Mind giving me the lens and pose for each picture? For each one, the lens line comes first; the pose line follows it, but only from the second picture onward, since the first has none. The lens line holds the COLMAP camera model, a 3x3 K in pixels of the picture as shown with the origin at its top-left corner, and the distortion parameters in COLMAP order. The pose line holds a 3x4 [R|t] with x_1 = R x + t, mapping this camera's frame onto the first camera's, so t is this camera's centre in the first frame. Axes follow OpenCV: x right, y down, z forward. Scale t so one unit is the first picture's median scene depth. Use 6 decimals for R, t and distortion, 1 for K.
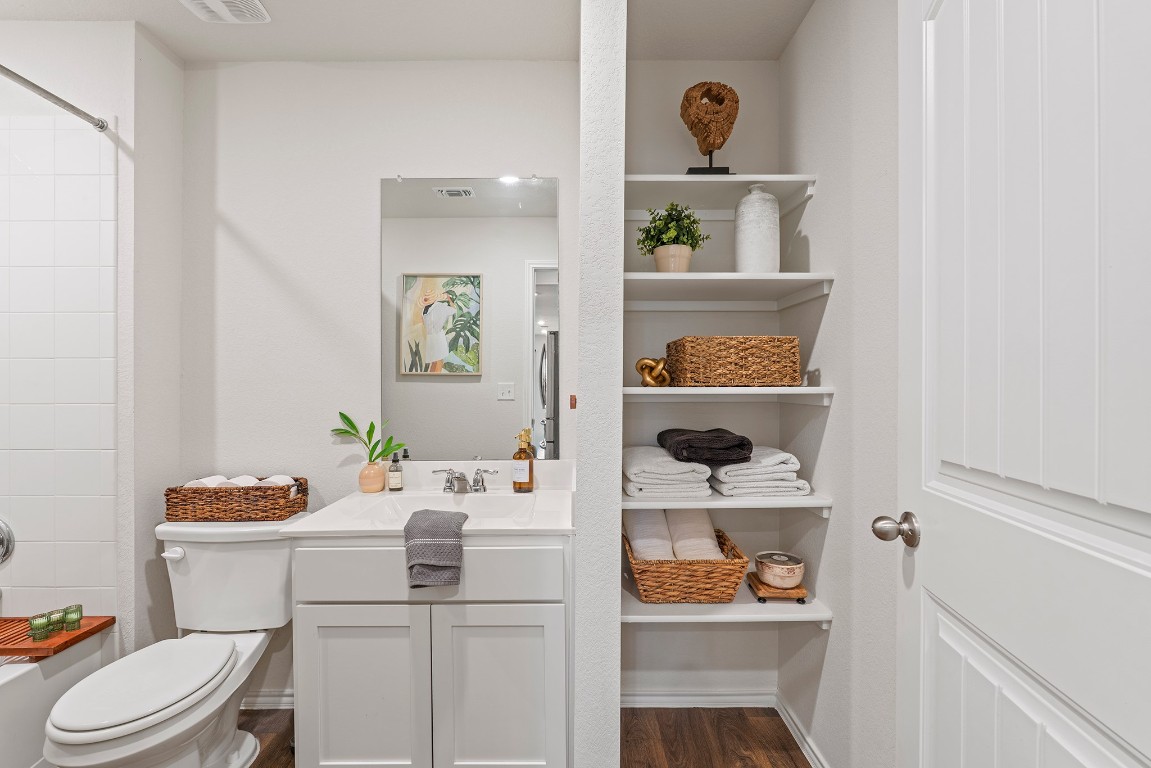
lens RADIAL K [[511.9, 0, 575.4], [0, 511.9, 383.3], [0, 0, 1]] dist [-0.000281, 0.000103]
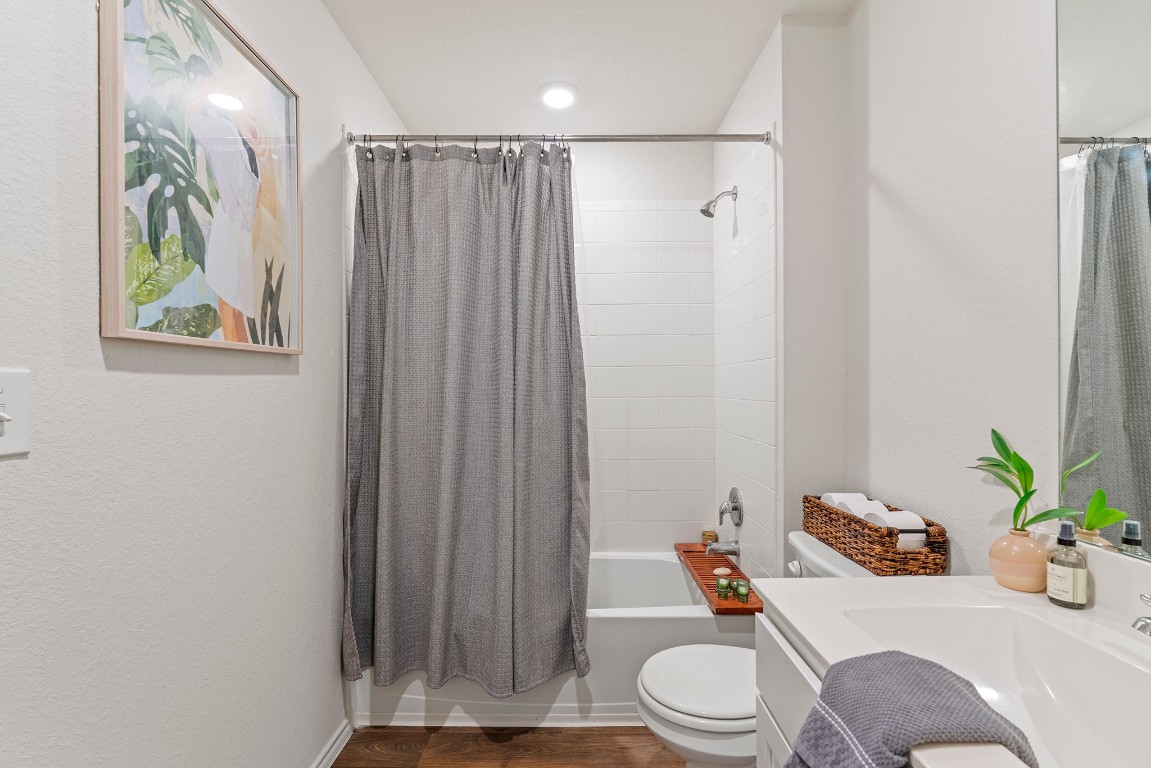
lens RADIAL K [[511.9, 0, 575.1], [0, 511.9, 387.0], [0, 0, 1]] dist [-0.000281, 0.000103]
pose [[-0.006310, 0.001640, -0.999979, 0.124805], [0.000202, 0.999999, 0.001639, 0.007557], [0.999980, -0.000191, -0.006310, 0.564316]]
